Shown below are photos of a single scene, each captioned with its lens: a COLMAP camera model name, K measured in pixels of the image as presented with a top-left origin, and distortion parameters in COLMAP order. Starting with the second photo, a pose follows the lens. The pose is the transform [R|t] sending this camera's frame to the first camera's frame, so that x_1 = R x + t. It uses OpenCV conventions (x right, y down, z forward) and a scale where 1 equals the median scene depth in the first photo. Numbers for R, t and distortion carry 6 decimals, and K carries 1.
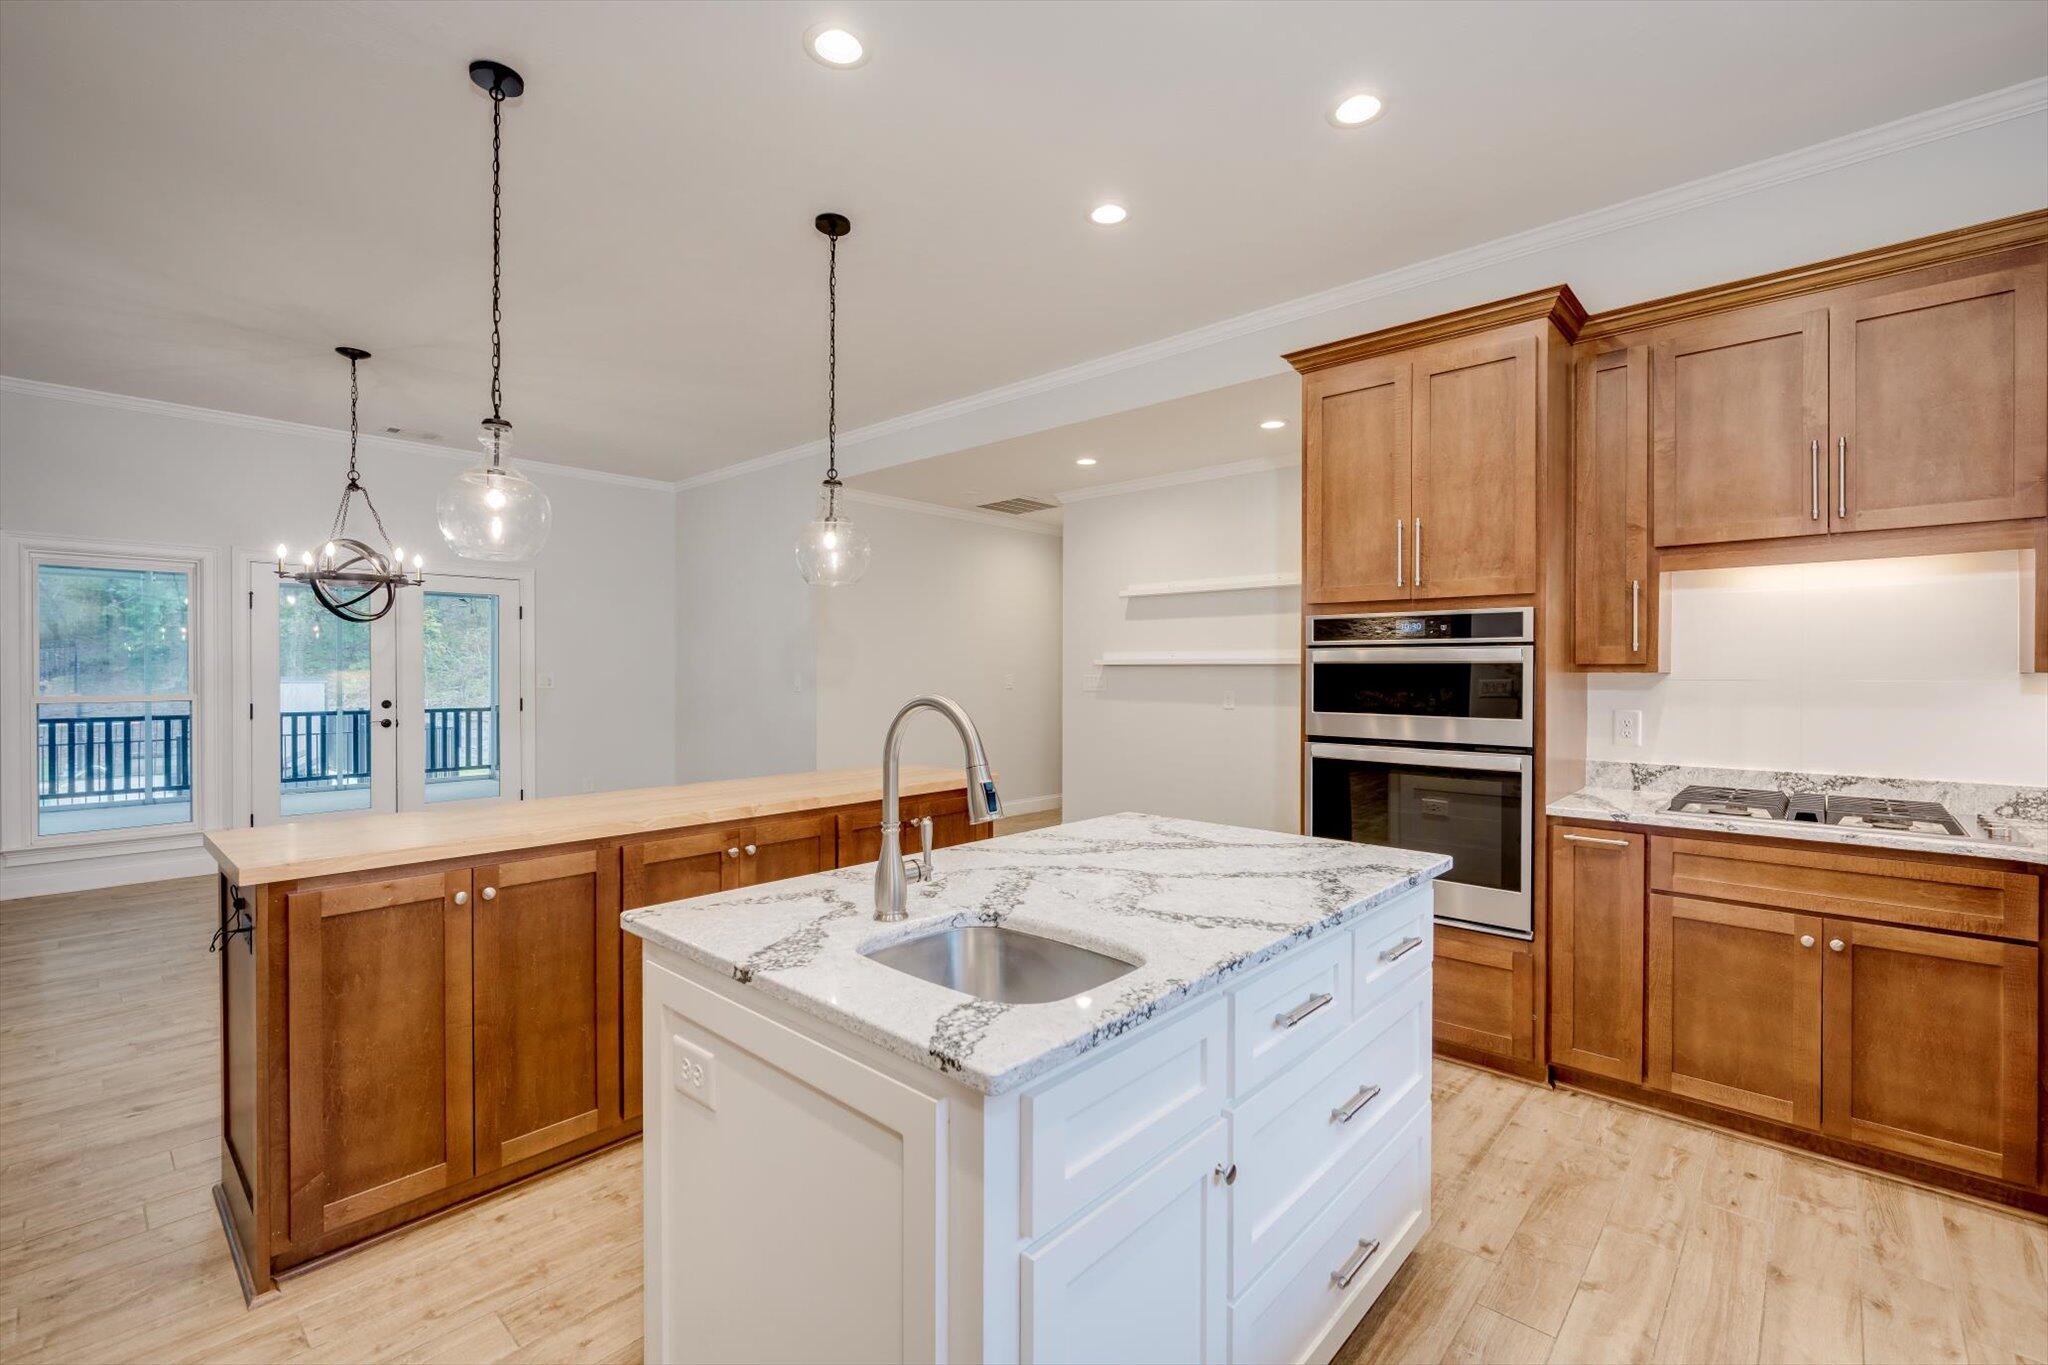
lens RADIAL K [[892.8, 0, 998.1], [0, 892.8, 668.9], [0, 0, 1]] dist [0.003774, -0.001207]
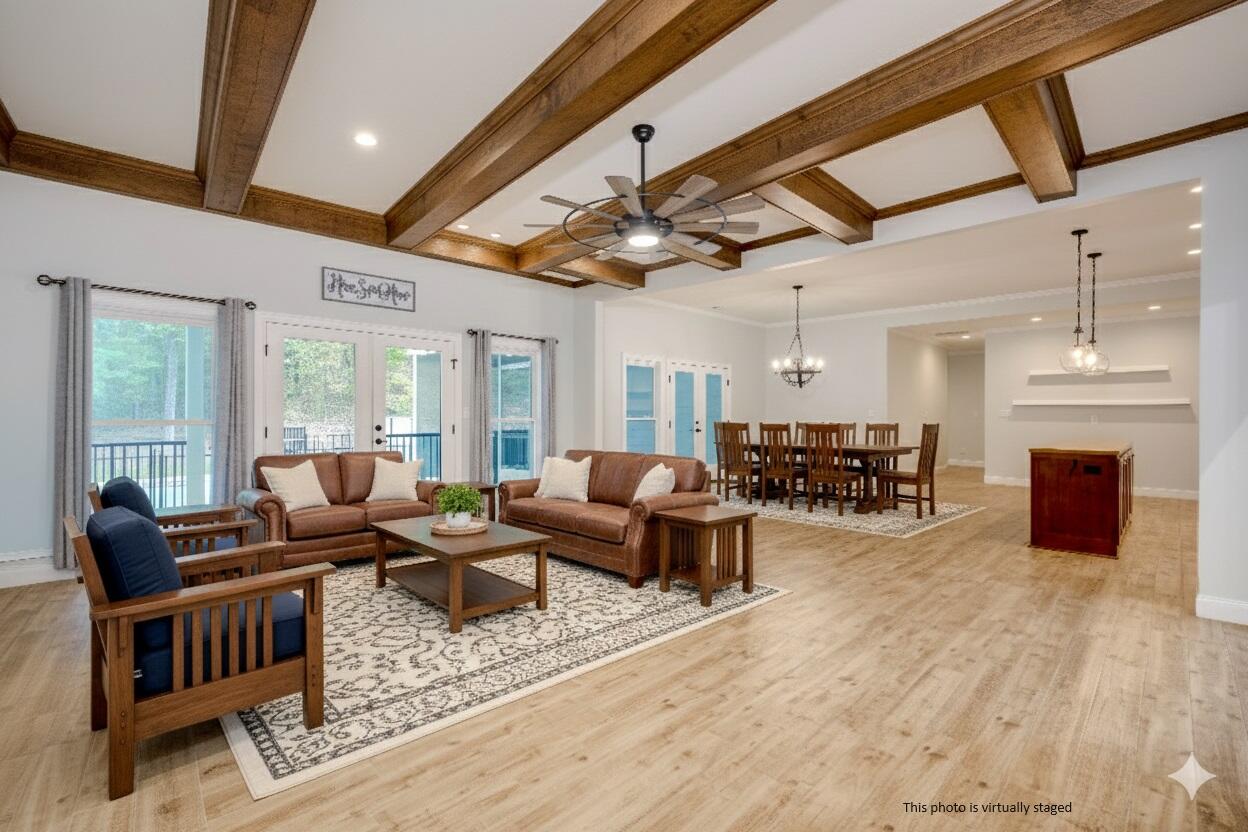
lens RADIAL K [[544.0, 0, 610.7], [0, 544.0, 410.2], [0, 0, 1]] dist [0.003774, -0.001207]
pose [[0.999468, -0.000459, -0.032620, -1.240774], [0.000186, 0.999965, -0.008358, 0.026138], [0.032623, 0.008347, 0.999433, -0.638678]]
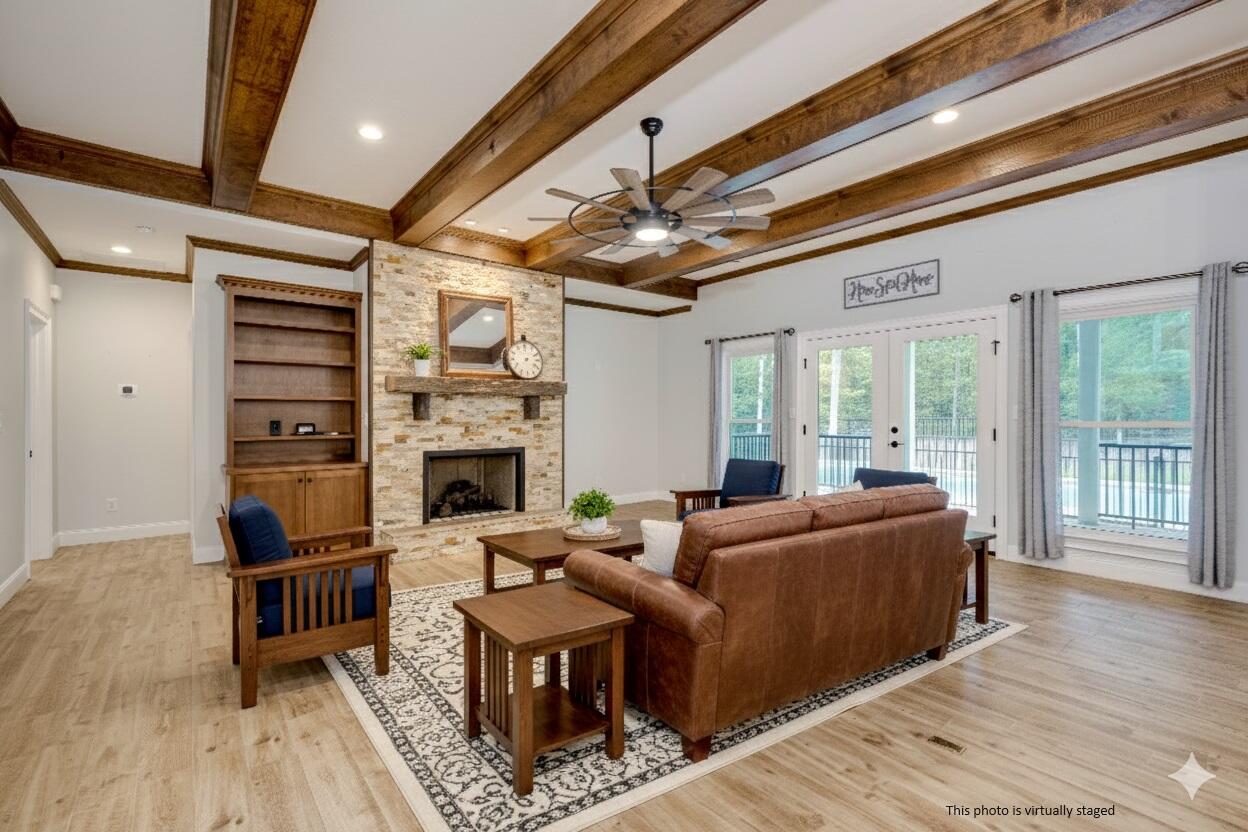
lens RADIAL K [[544.0, 0, 635.9], [0, 544.0, 423.0], [0, 0, 1]] dist [0.003774, -0.001207]
pose [[-0.120078, 0.011647, -0.992696, -0.581673], [0.001226, 0.999932, 0.011584, 0.027371], [0.992764, 0.000174, -0.120084, 0.169702]]
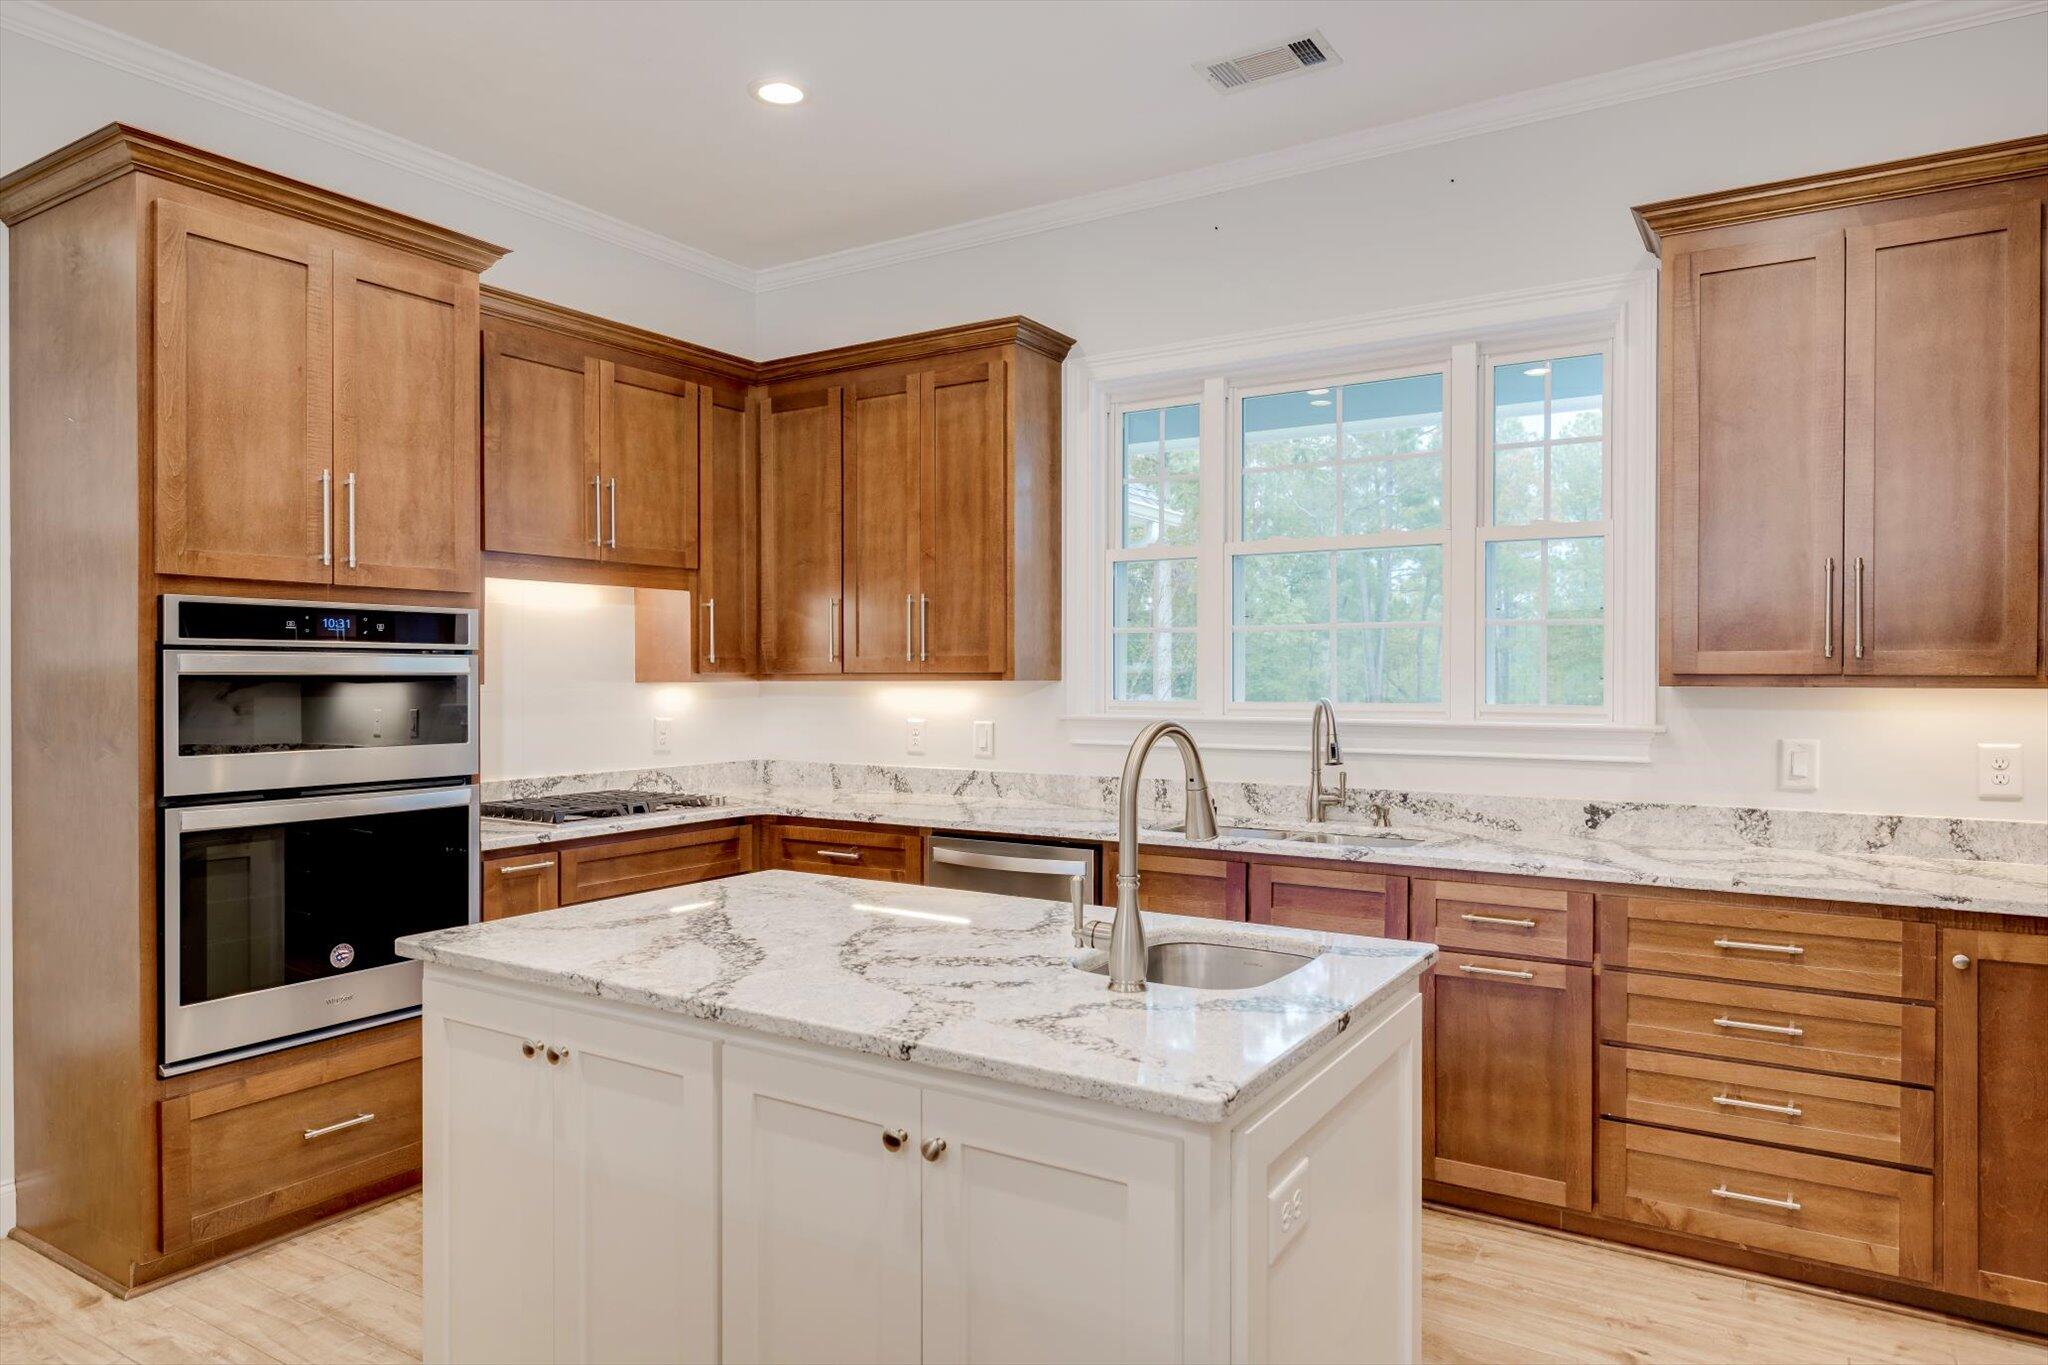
lens RADIAL K [[1264.0, 0, 1037.5], [0, 1264.0, 682.6], [0, 0, 1]] dist [-0.005121, 0.004764]
pose [[-0.190638, -0.008798, 0.981621, -0.426508], [-0.003546, 0.999959, 0.008274, -0.007152], [-0.981654, -0.001903, -0.190662, 0.438483]]
